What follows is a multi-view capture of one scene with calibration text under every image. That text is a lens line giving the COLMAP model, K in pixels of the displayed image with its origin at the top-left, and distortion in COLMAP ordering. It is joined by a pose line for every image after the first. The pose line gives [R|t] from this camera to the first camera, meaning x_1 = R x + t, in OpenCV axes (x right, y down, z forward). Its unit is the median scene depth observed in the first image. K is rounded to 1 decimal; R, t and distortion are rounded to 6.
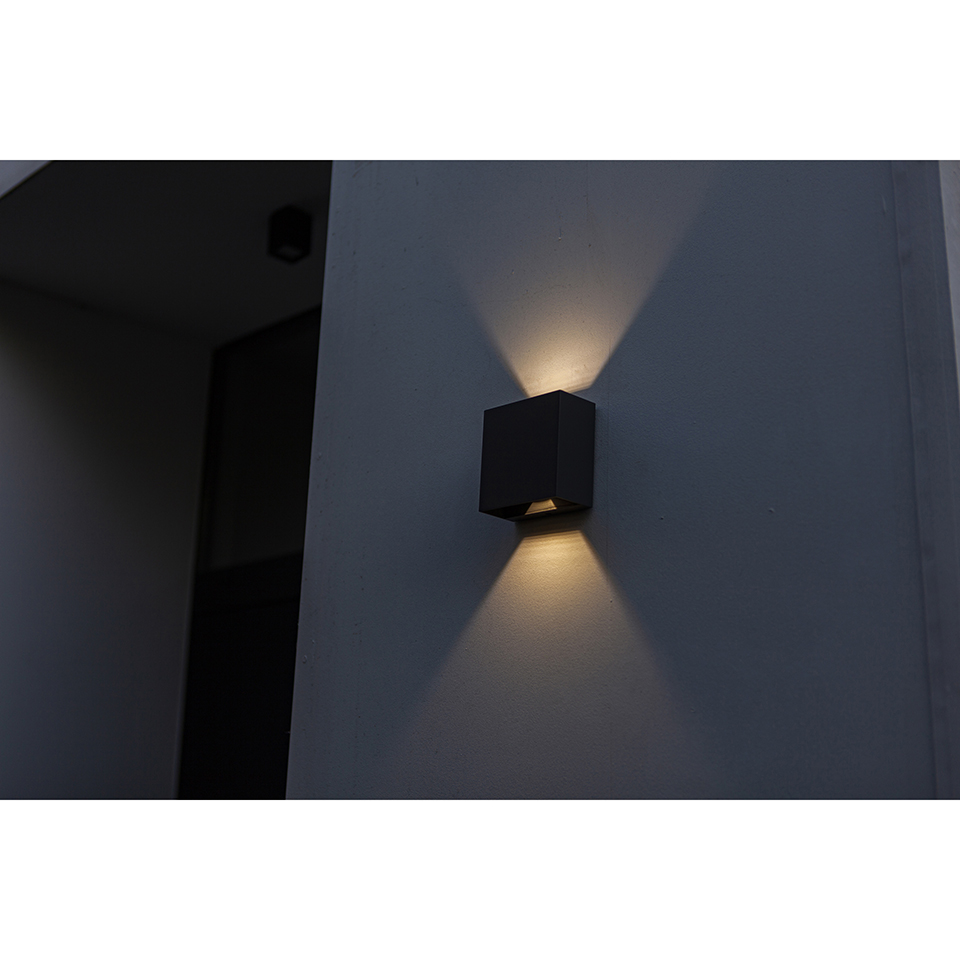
lens RADIAL K [[1184.7, 0, 480.0], [0, 1184.7, 480.0], [0, 0, 1]] dist [0.002699, 0.006908]
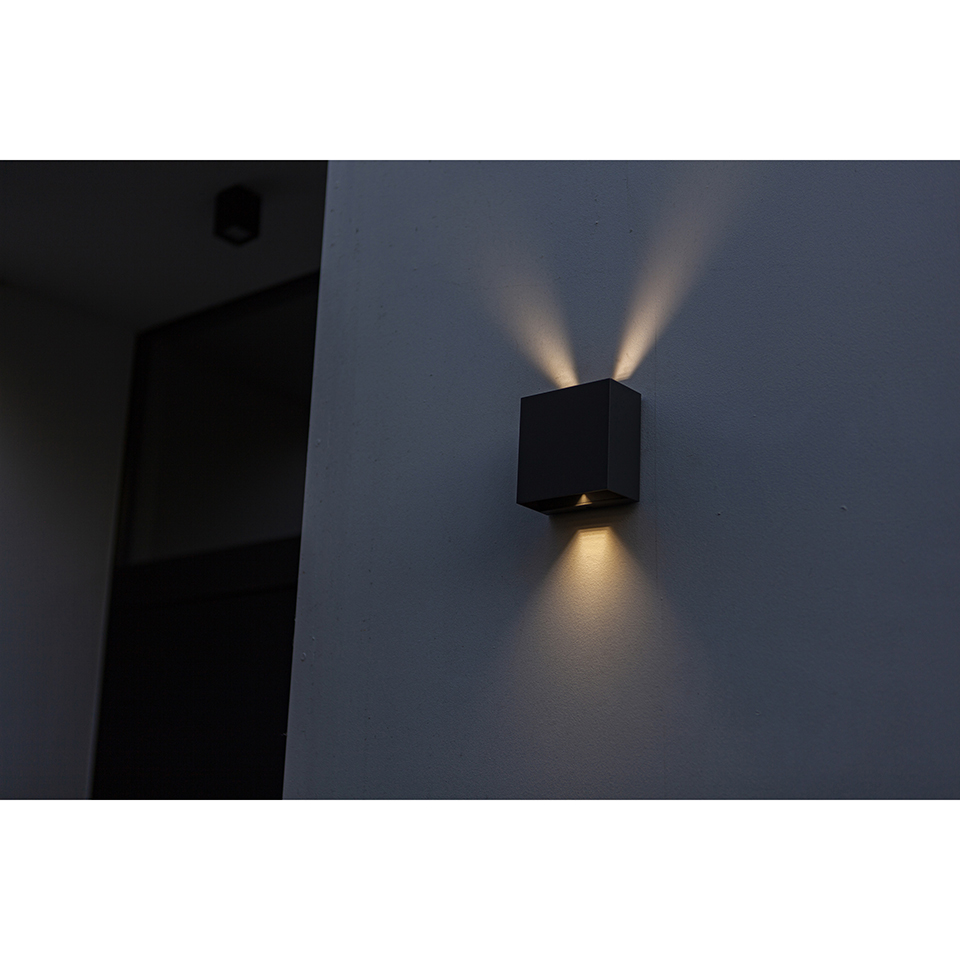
lens RADIAL K [[1184.7, 0, 480.0], [0, 1184.7, 480.0], [0, 0, 1]] dist [0.002699, 0.006908]
pose [[0.994501, 0.025423, 0.101591, -0.124294], [-0.025280, 0.999677, -0.002697, 0.010800], [-0.101626, 0.000114, 0.994823, 0.053411]]
